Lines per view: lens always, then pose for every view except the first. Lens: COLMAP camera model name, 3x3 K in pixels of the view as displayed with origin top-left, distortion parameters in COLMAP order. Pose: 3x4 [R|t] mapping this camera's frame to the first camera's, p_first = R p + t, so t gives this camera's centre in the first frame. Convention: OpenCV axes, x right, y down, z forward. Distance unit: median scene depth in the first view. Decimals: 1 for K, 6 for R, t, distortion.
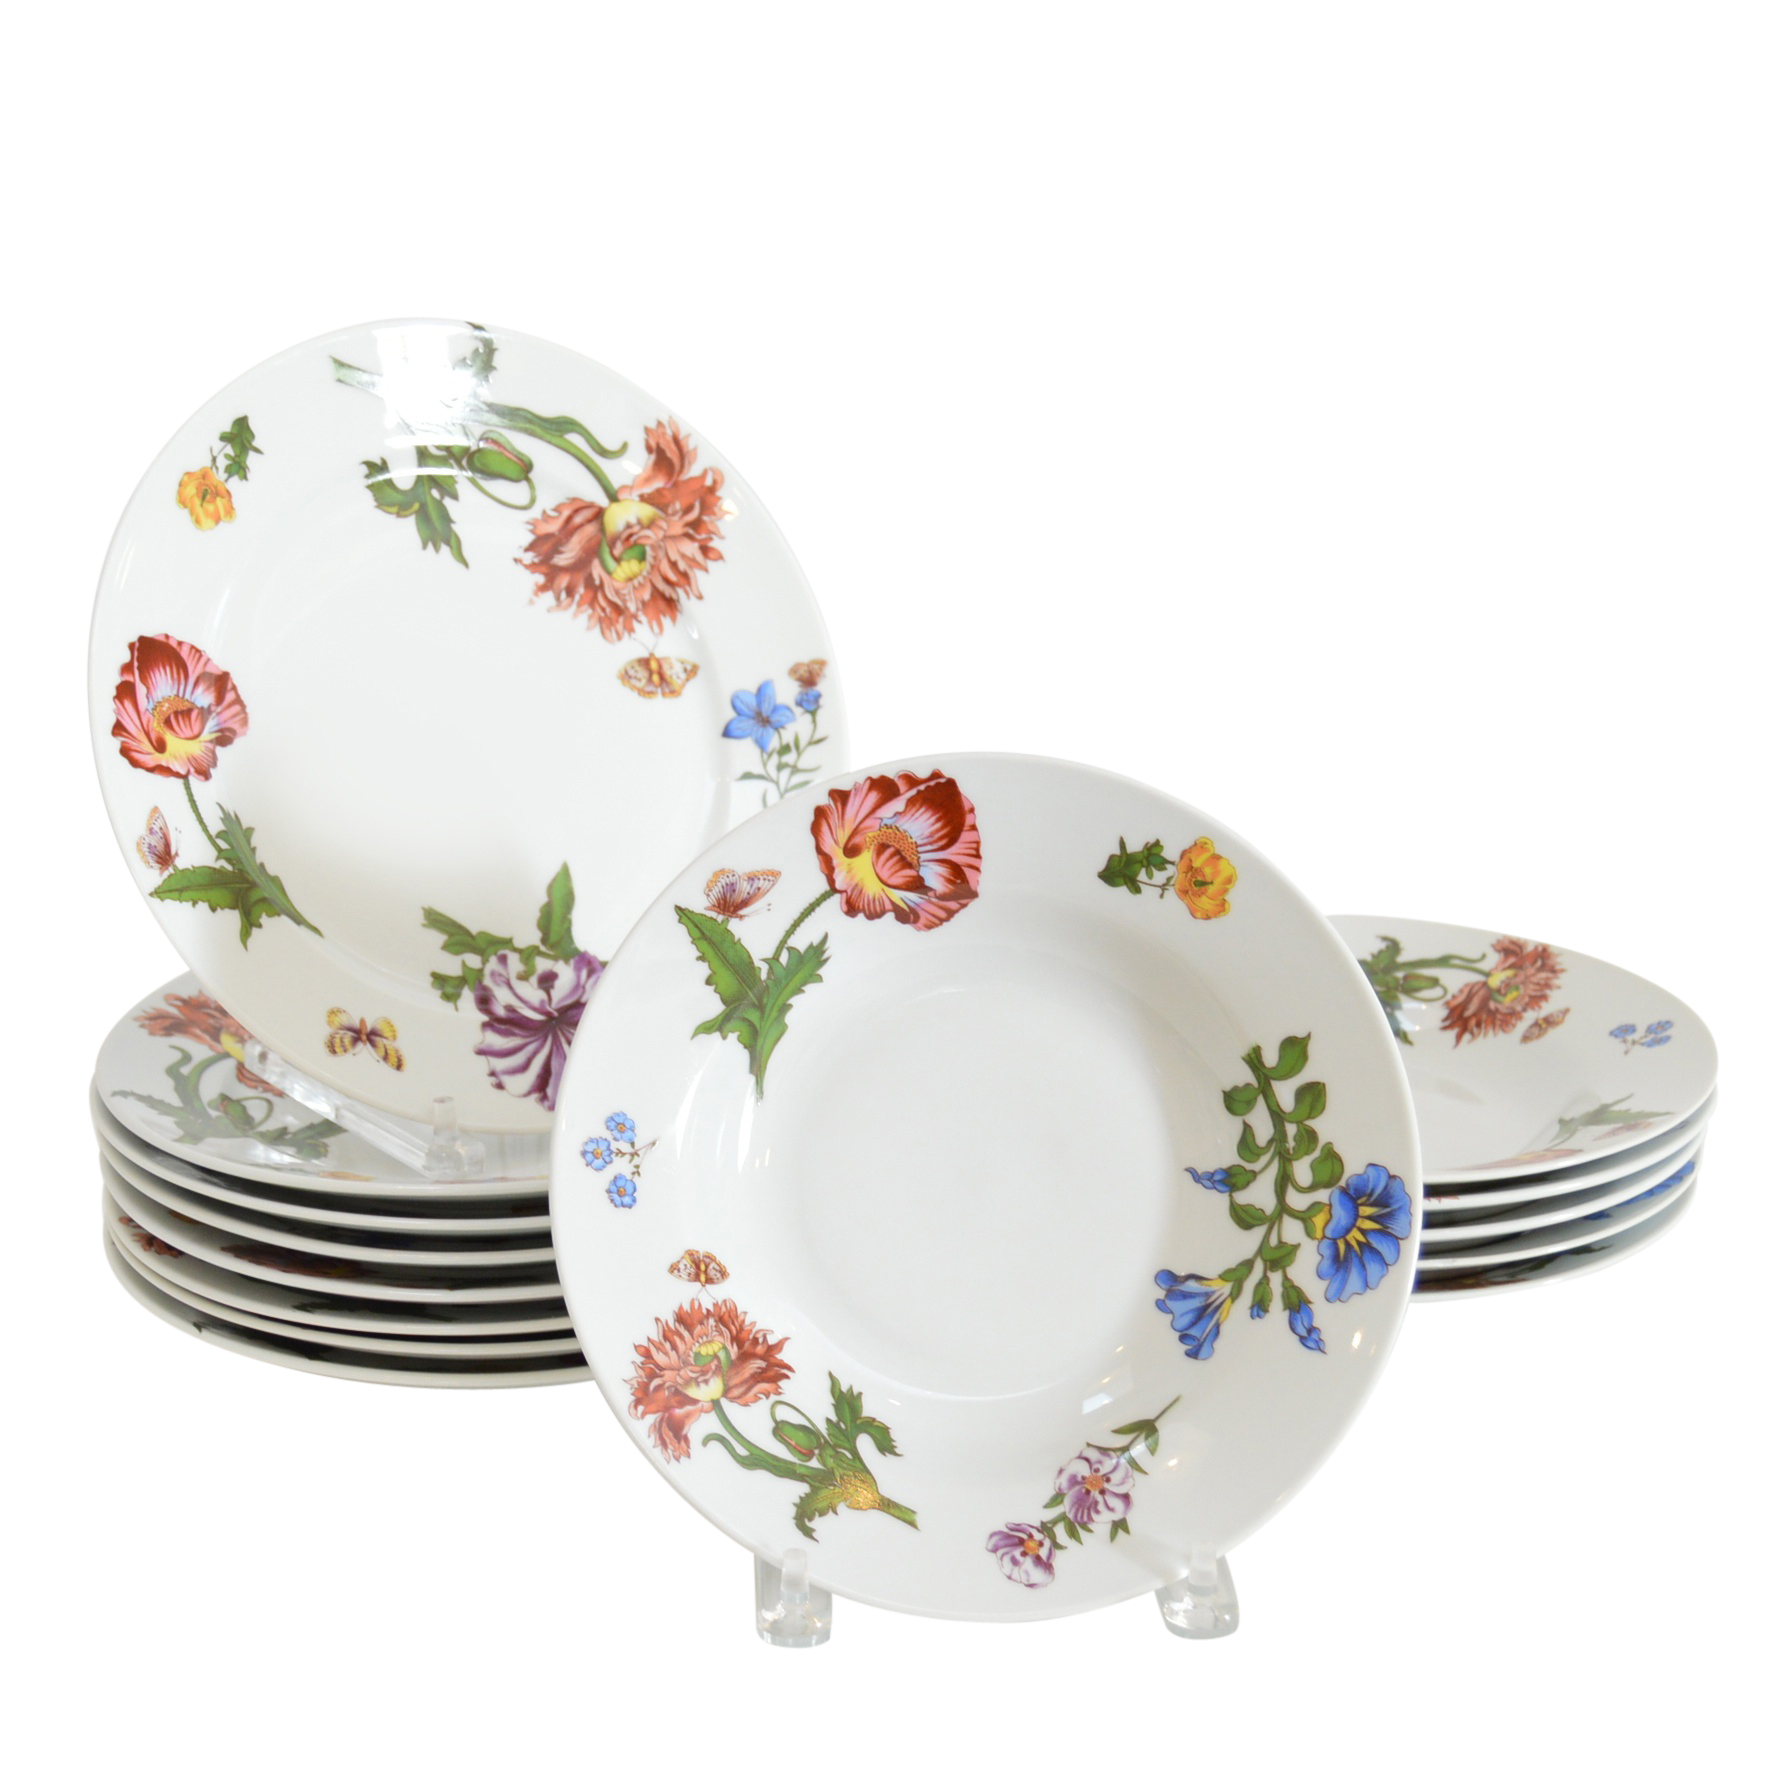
lens RADIAL K [[3475.3, 0, 892.9], [0, 3475.3, 892.4], [0, 0, 1]] dist [-0.029046, 0.000000]
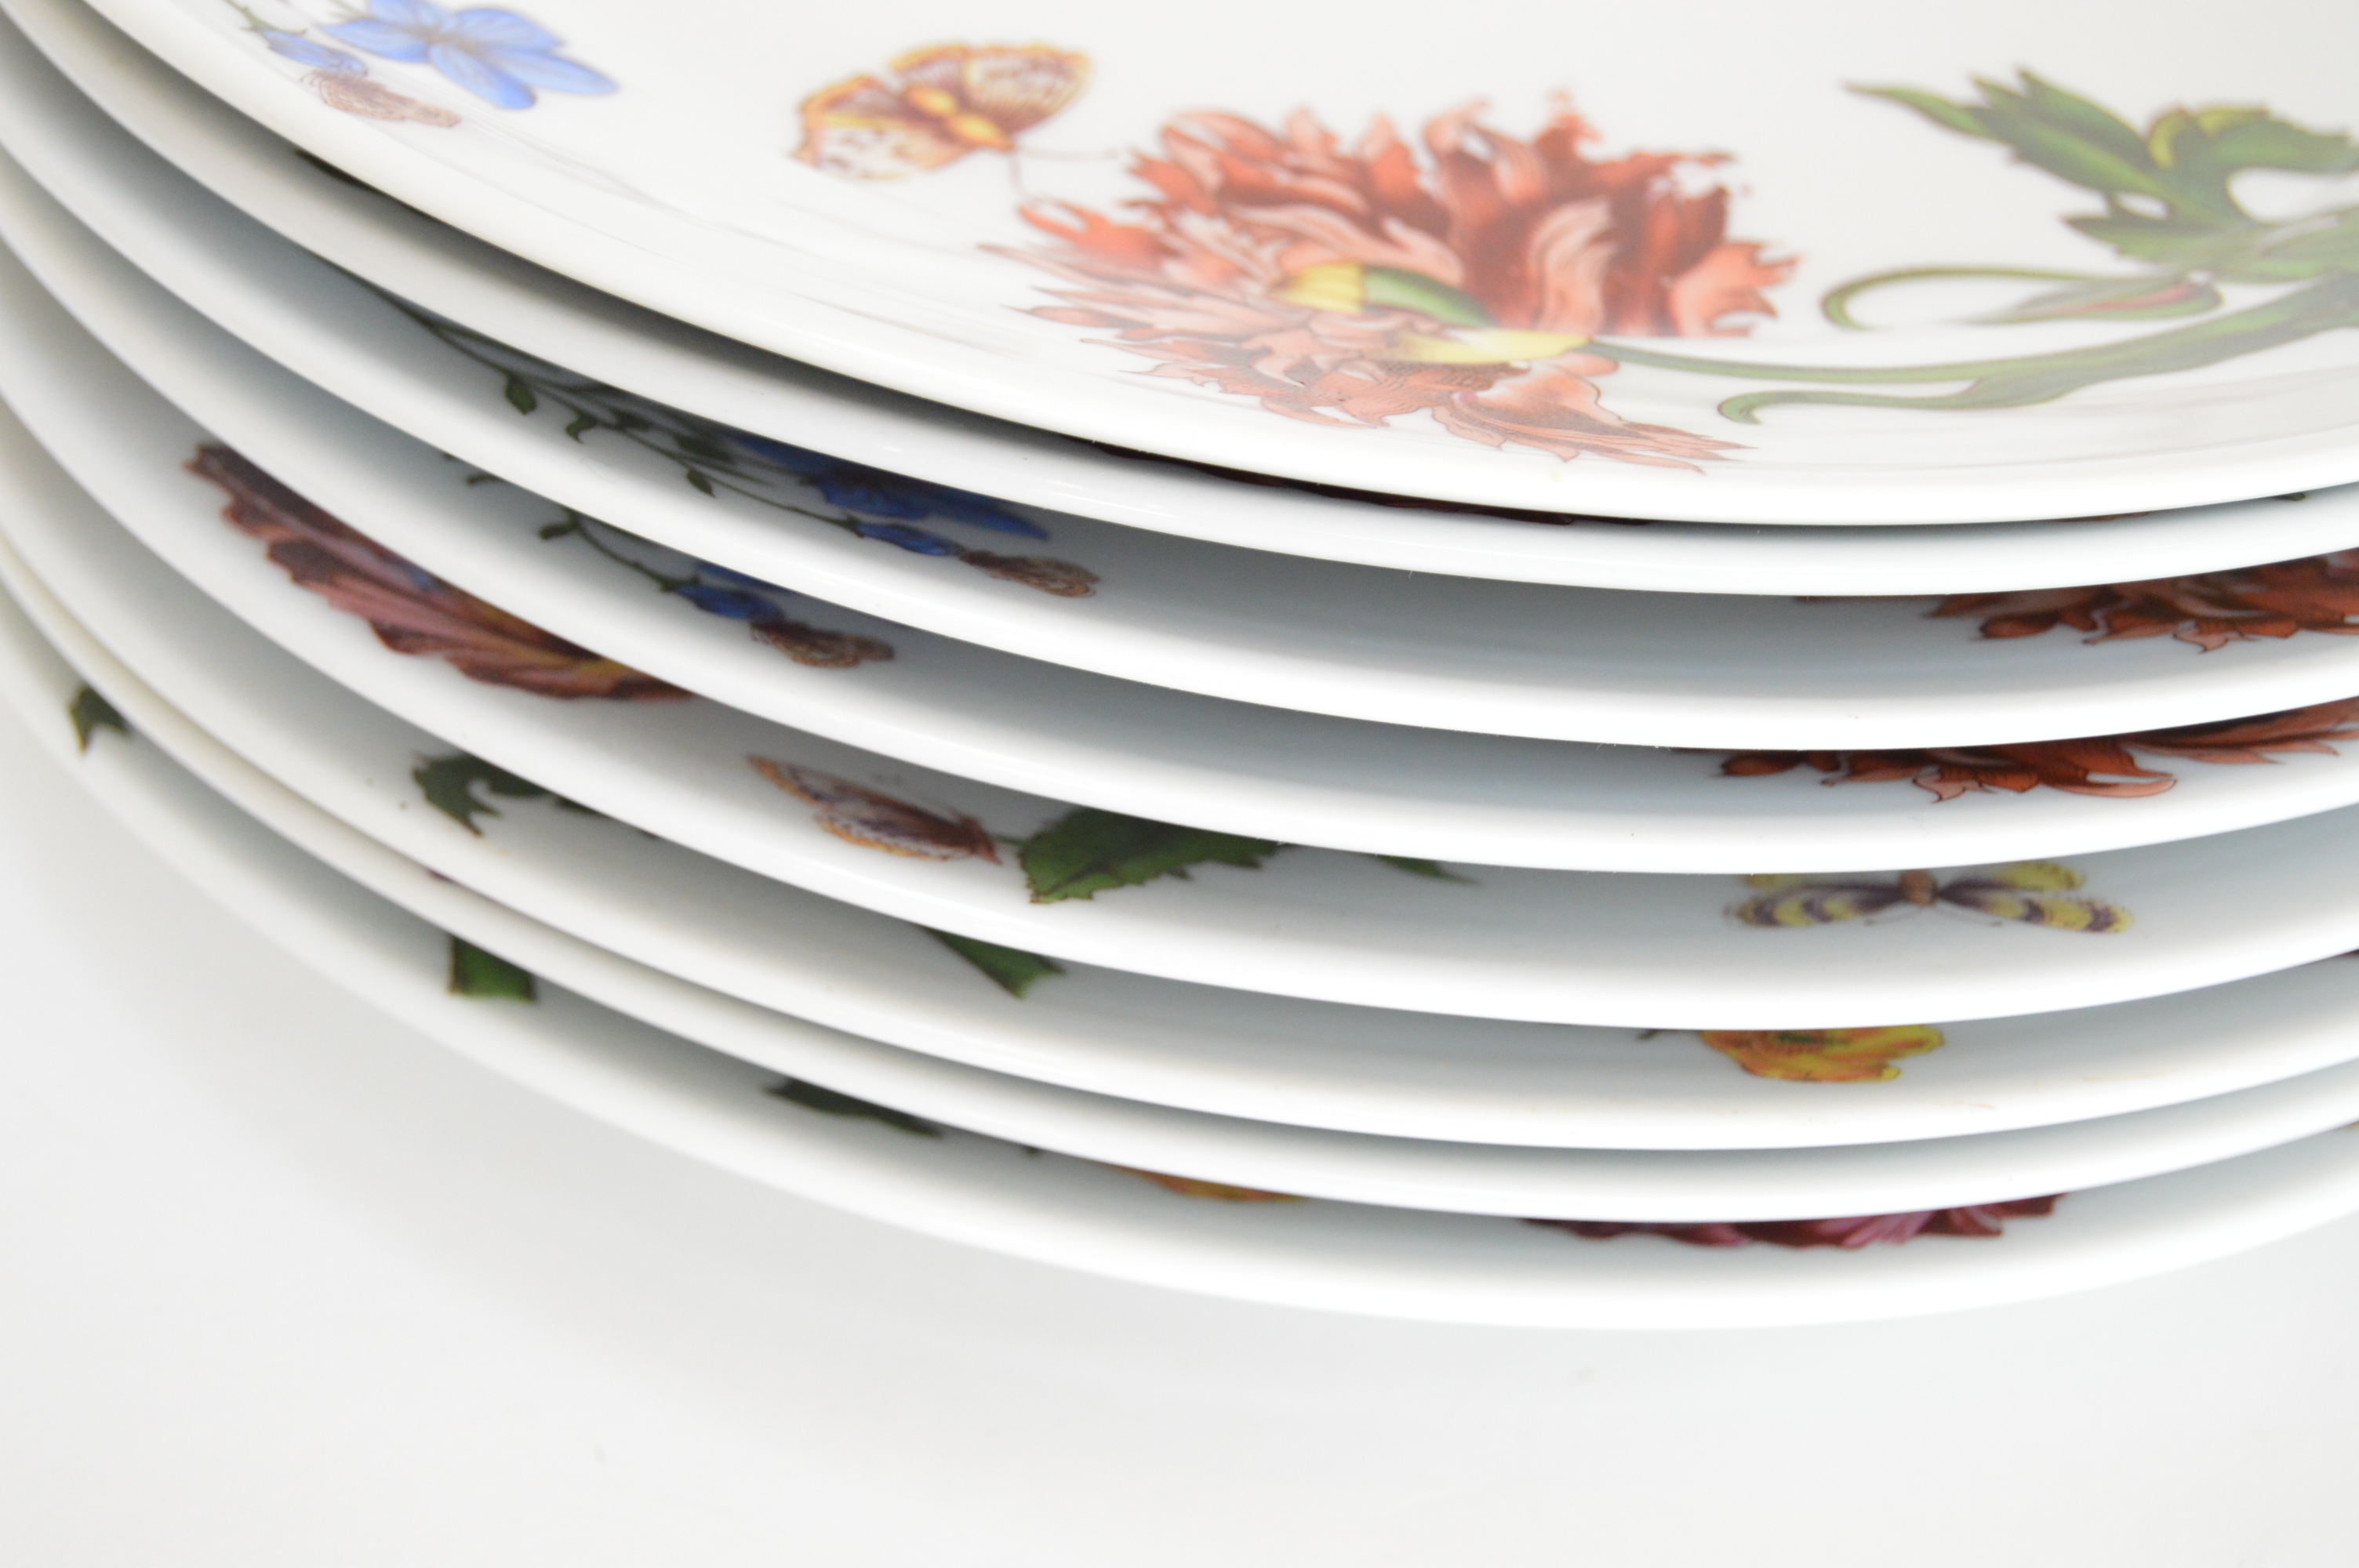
lens RADIAL K [[5337.8, 0, 1183.7], [0, 5337.8, 784.7], [0, 0, 1]] dist [-0.026803, 0.000000]
pose [[-0.642569, -0.213593, -0.735856, 0.173489], [-0.653176, -0.349381, 0.671784, -0.328272], [-0.400582, 0.912311, 0.084987, 1.009196]]
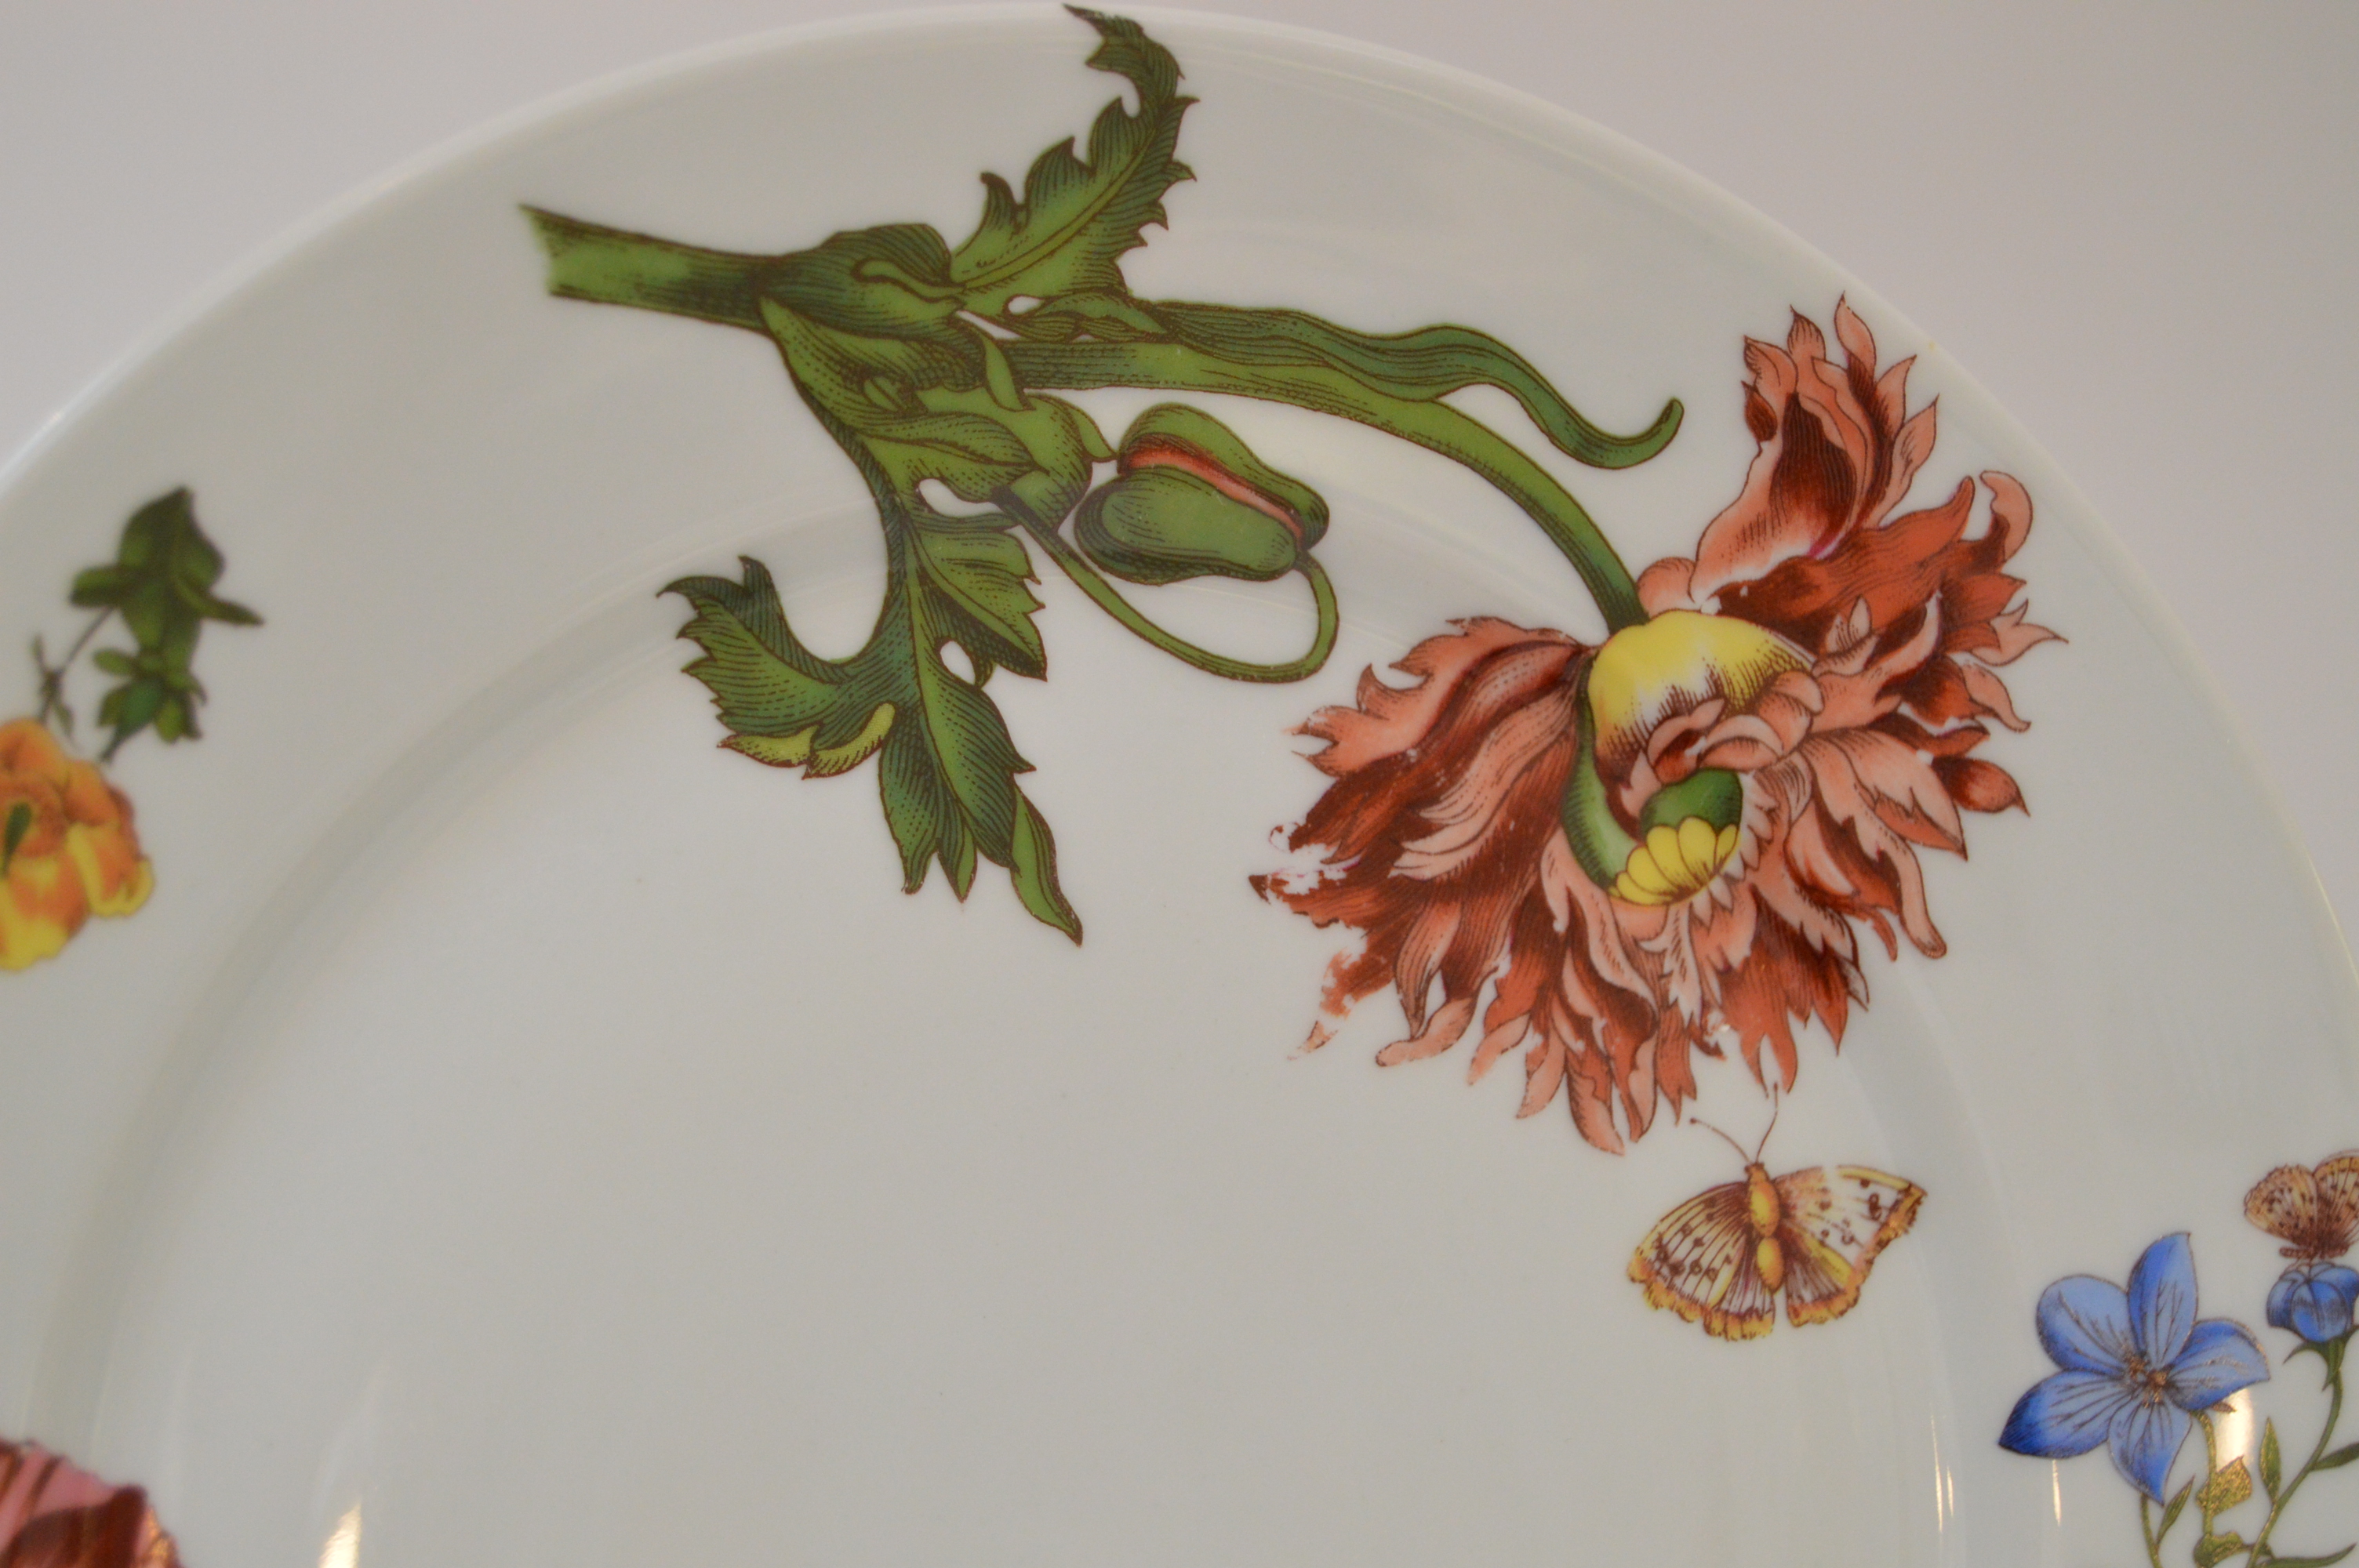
lens RADIAL K [[5337.8, 0, 1182.7], [0, 5337.8, 787.5], [0, 0, 1]] dist [-0.026803, 0.000000]
pose [[0.990627, 0.025362, -0.134221, -0.058715], [-0.002030, 0.985237, 0.171186, -0.170946], [0.136581, -0.169309, 0.976053, 0.591385]]
